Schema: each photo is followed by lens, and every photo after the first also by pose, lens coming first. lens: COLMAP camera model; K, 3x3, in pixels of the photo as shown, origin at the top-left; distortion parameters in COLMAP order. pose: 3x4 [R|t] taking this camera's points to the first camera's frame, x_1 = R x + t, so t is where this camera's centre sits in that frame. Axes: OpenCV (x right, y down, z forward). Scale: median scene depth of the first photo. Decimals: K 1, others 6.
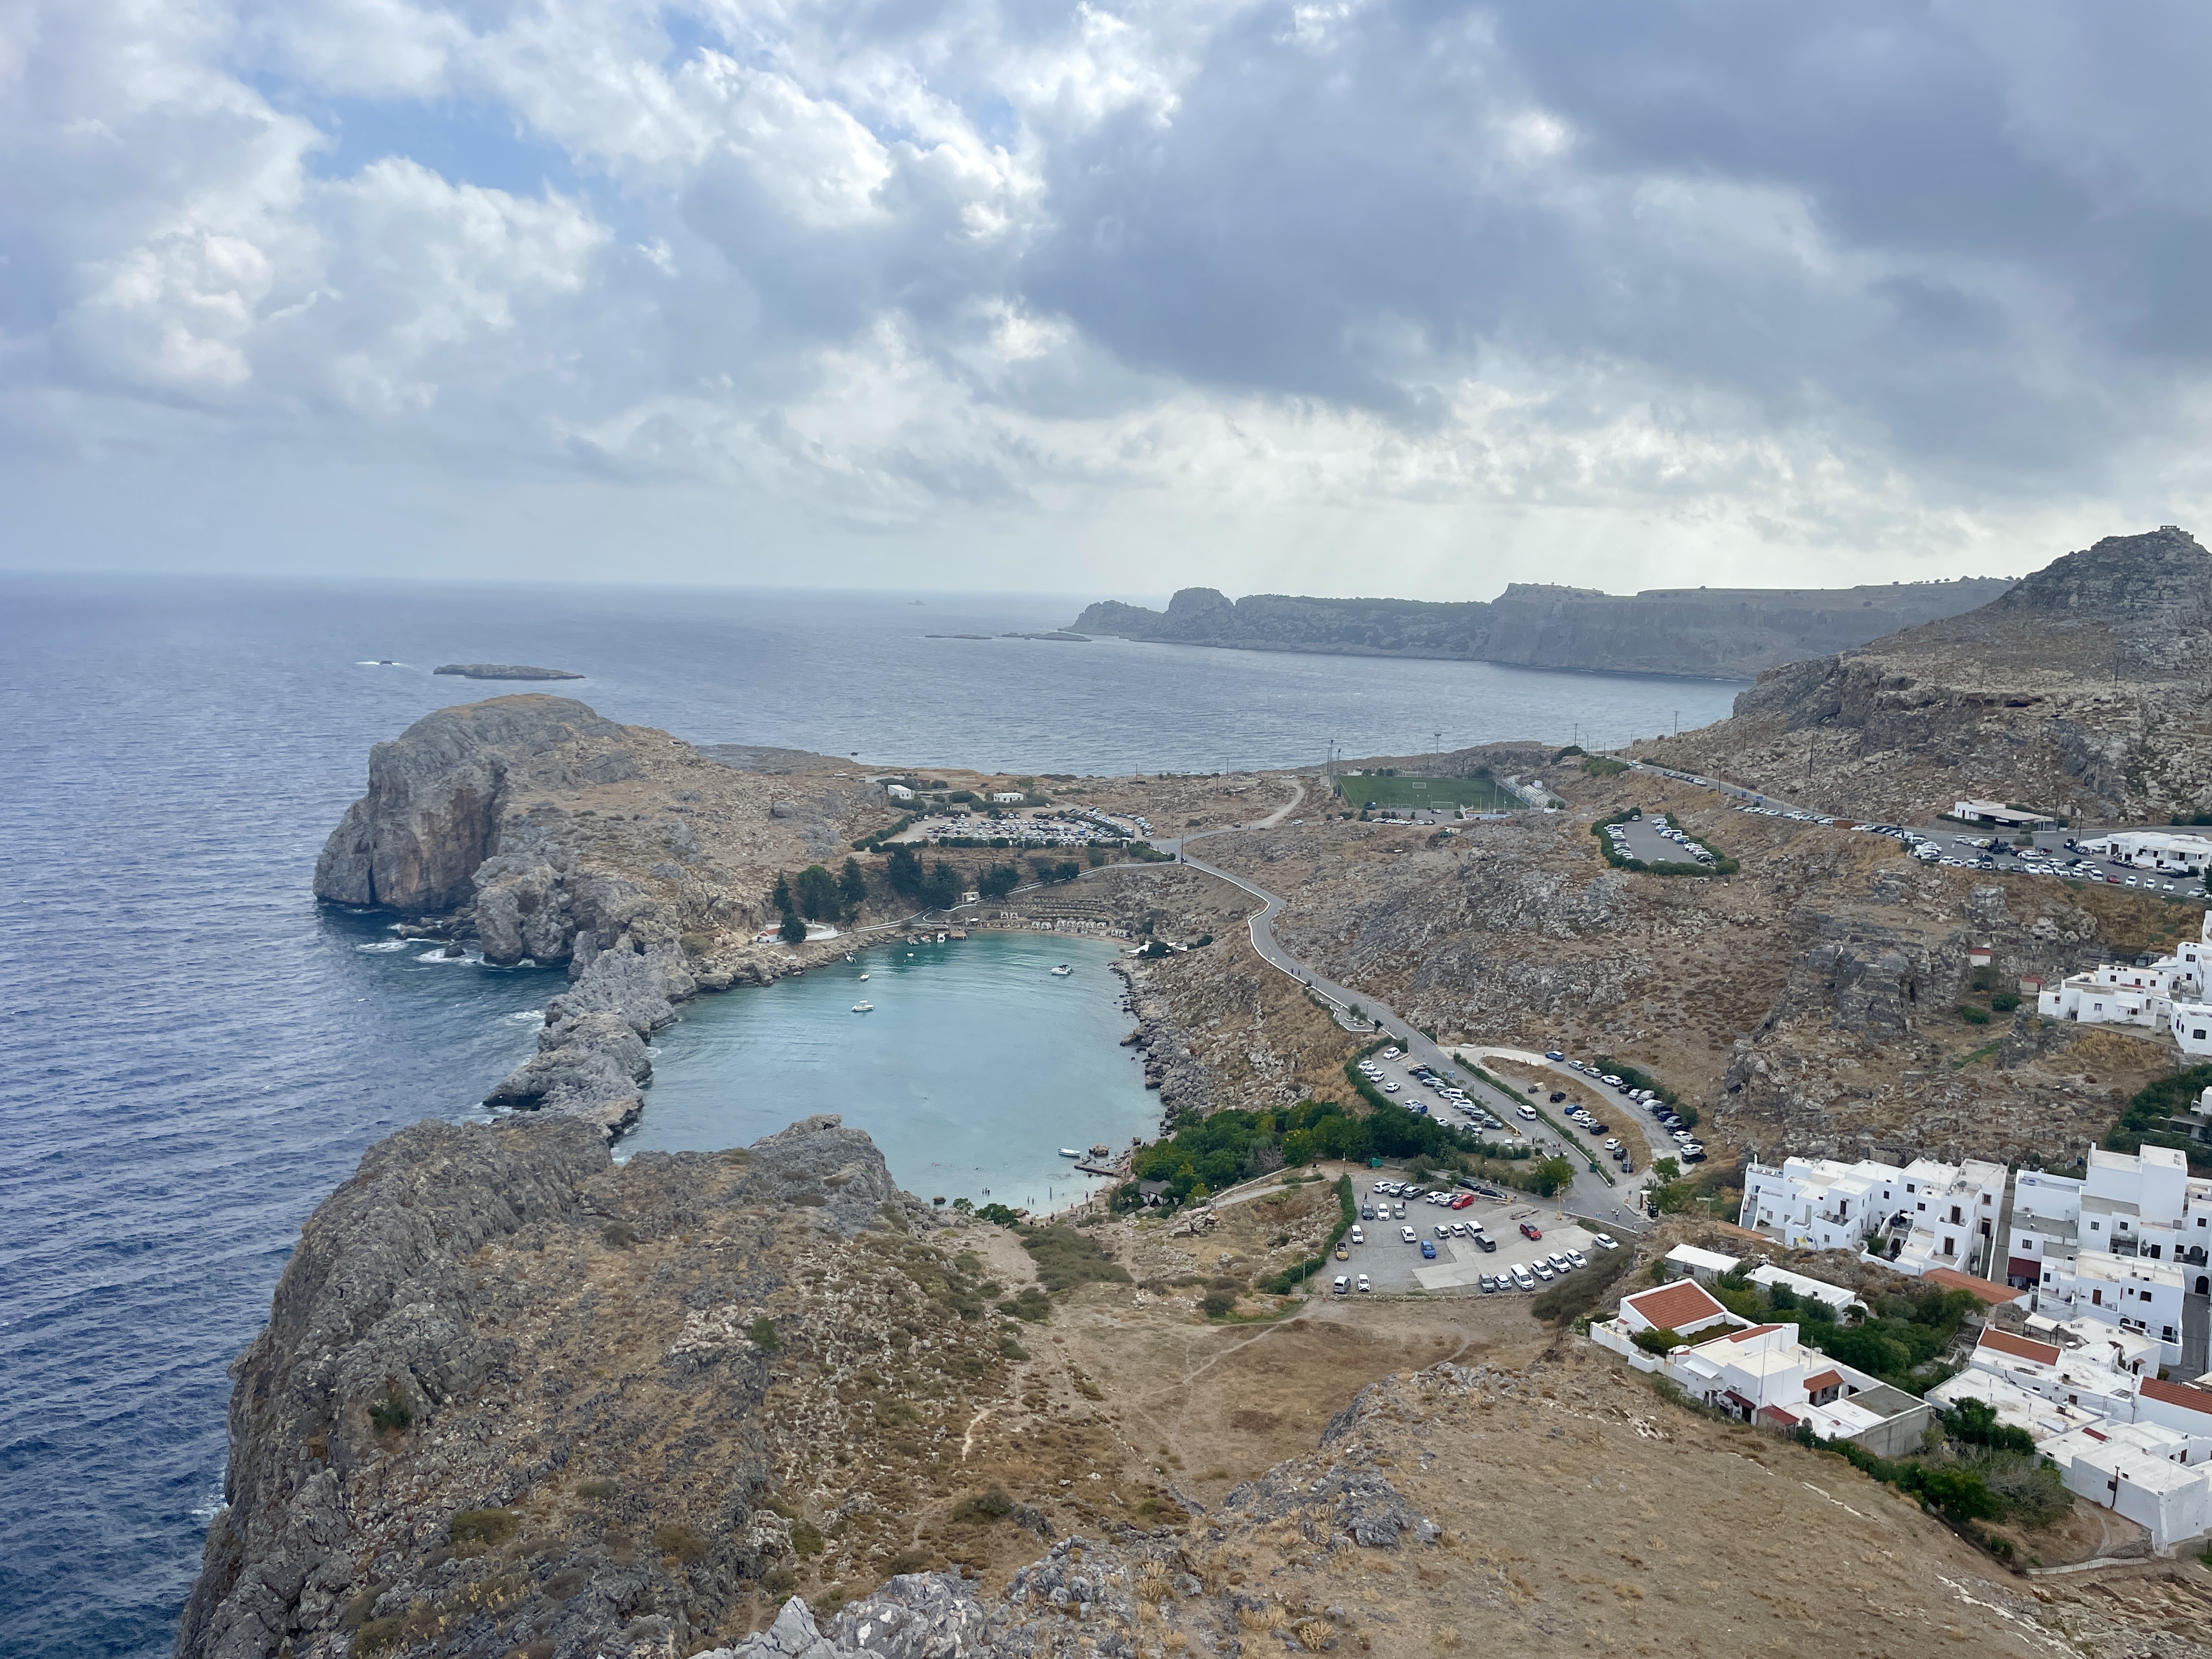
lens RADIAL K [[1679.7, 0, 1126.2], [0, 1679.7, 812.8], [0, 0, 1]] dist [0.051935, -0.061561]
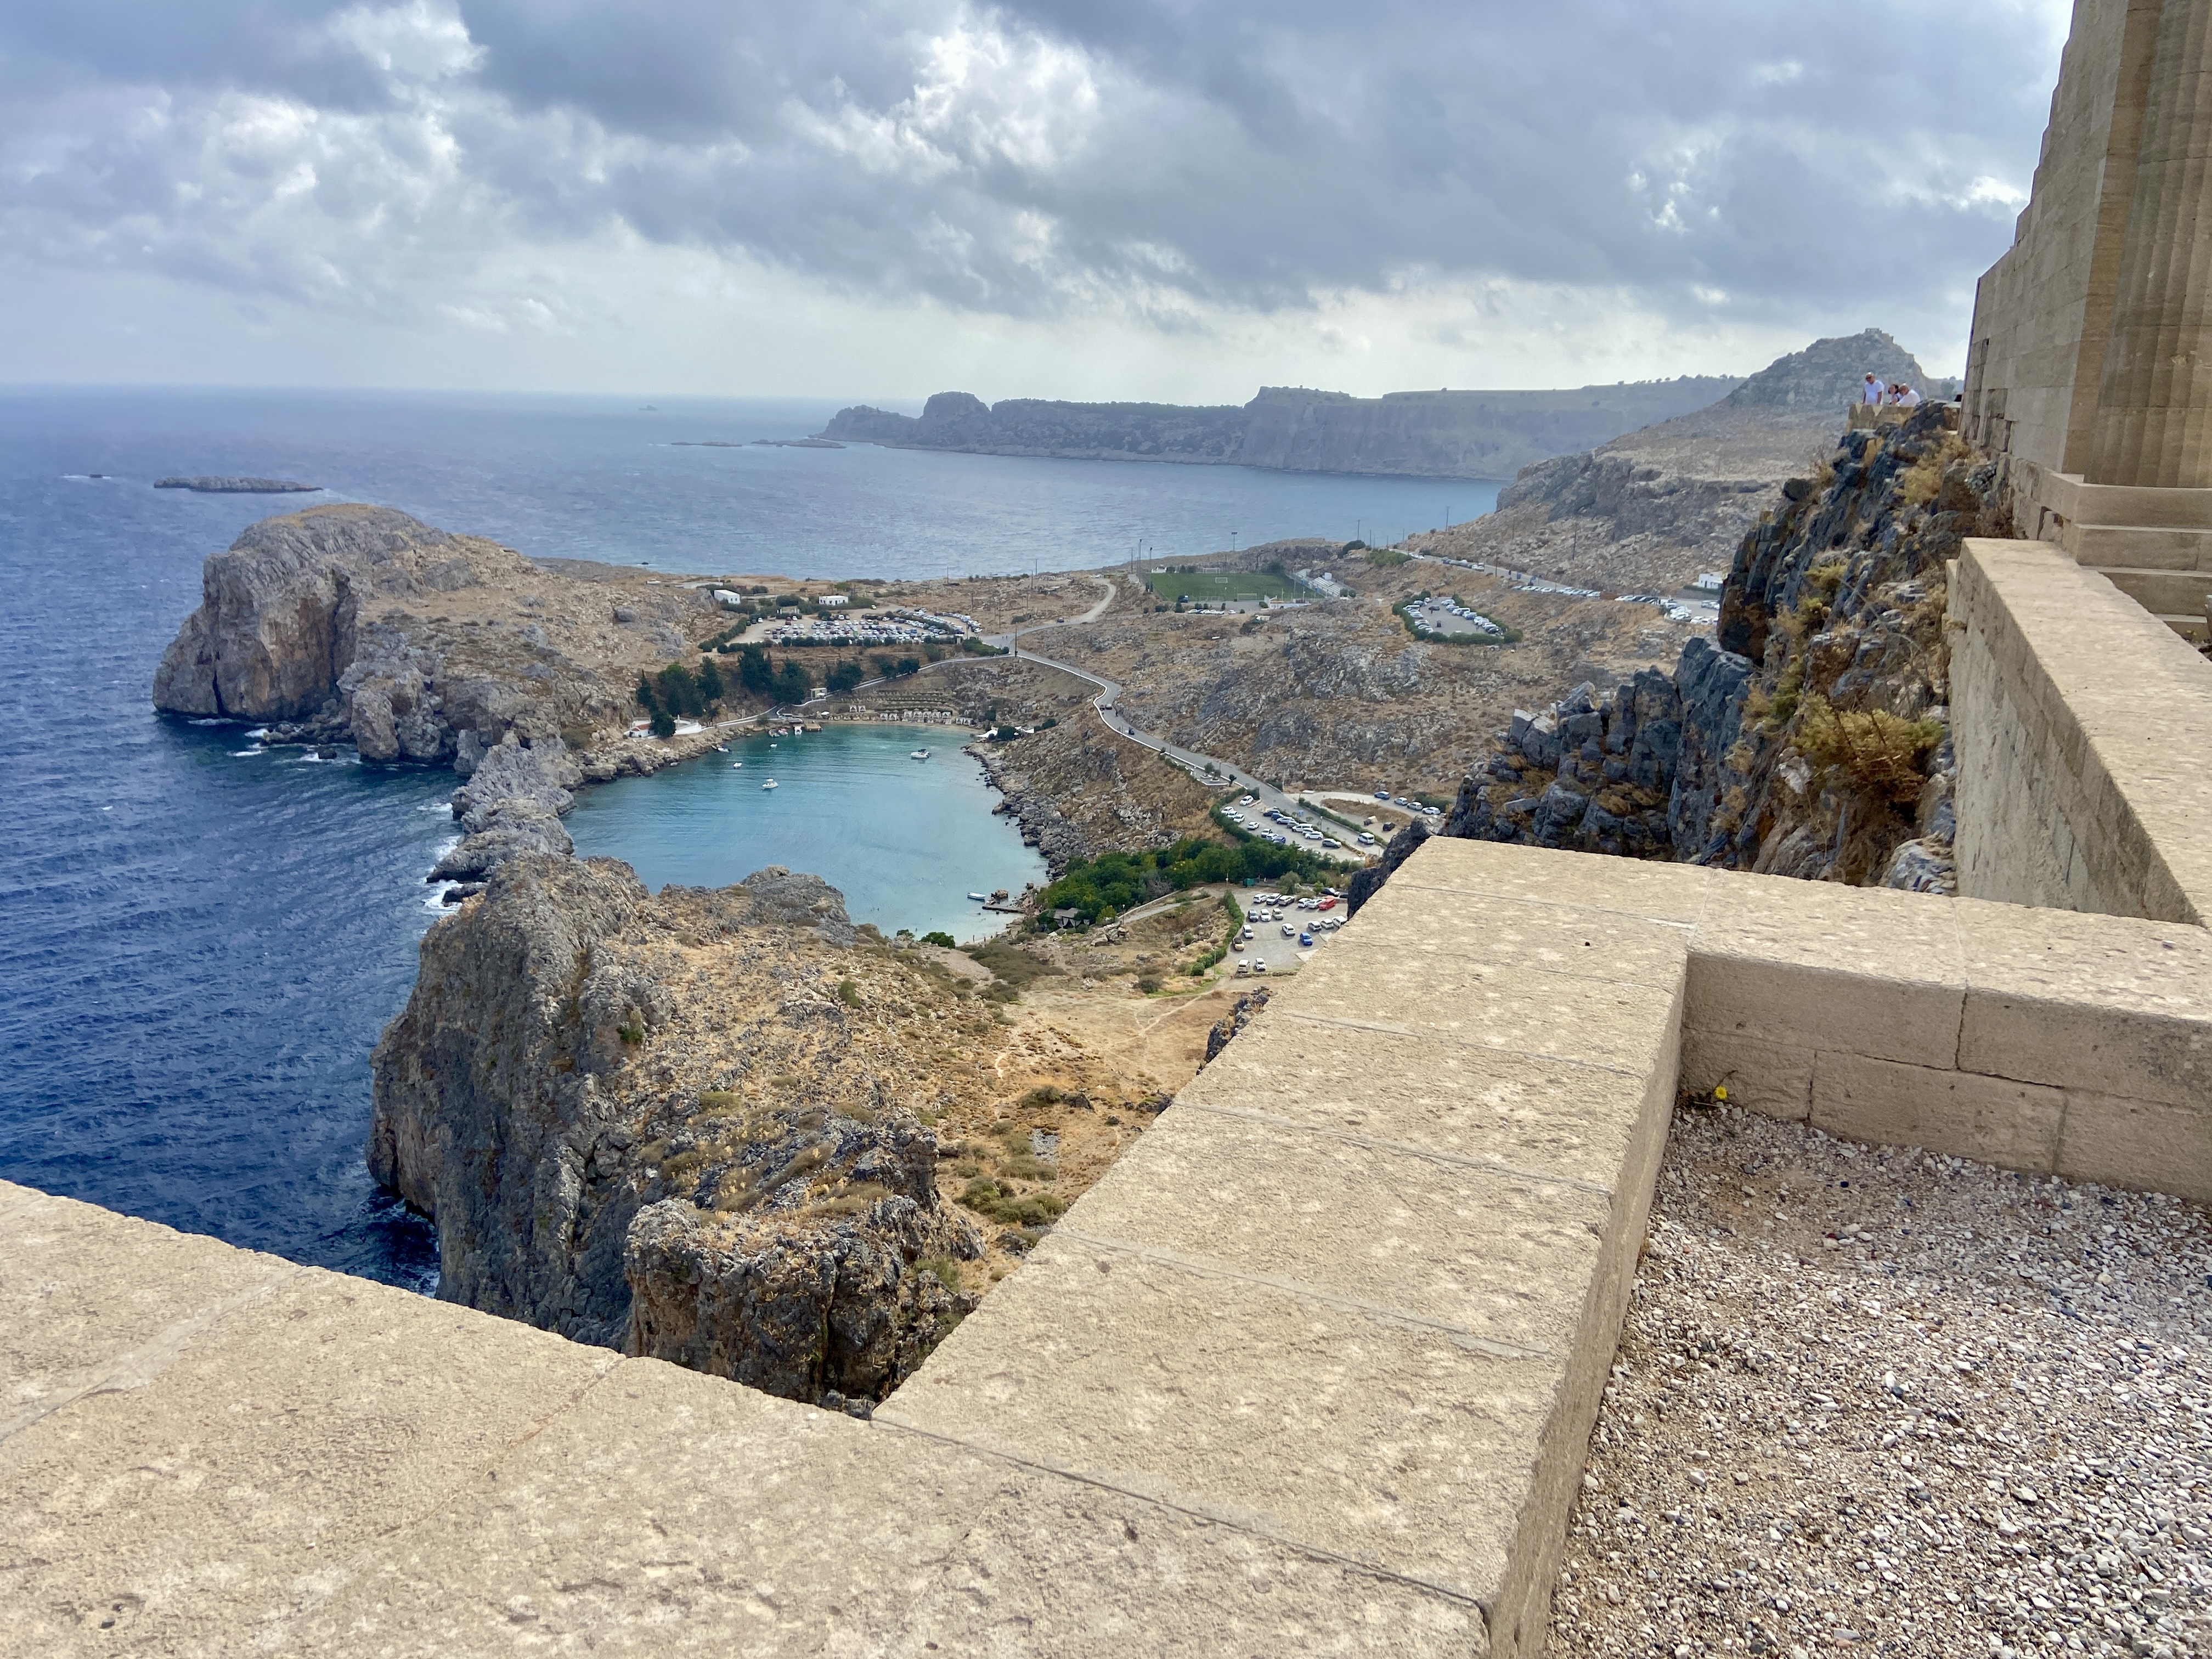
lens RADIAL K [[1709.8, 0, 1102.7], [0, 1709.8, 848.1], [0, 0, 1]] dist [0.072544, -0.068700]
pose [[0.989196, -0.042777, 0.140220, -0.074979], [0.024762, 0.991492, 0.127788, 0.014014], [-0.144494, -0.122935, 0.981839, -0.109914]]
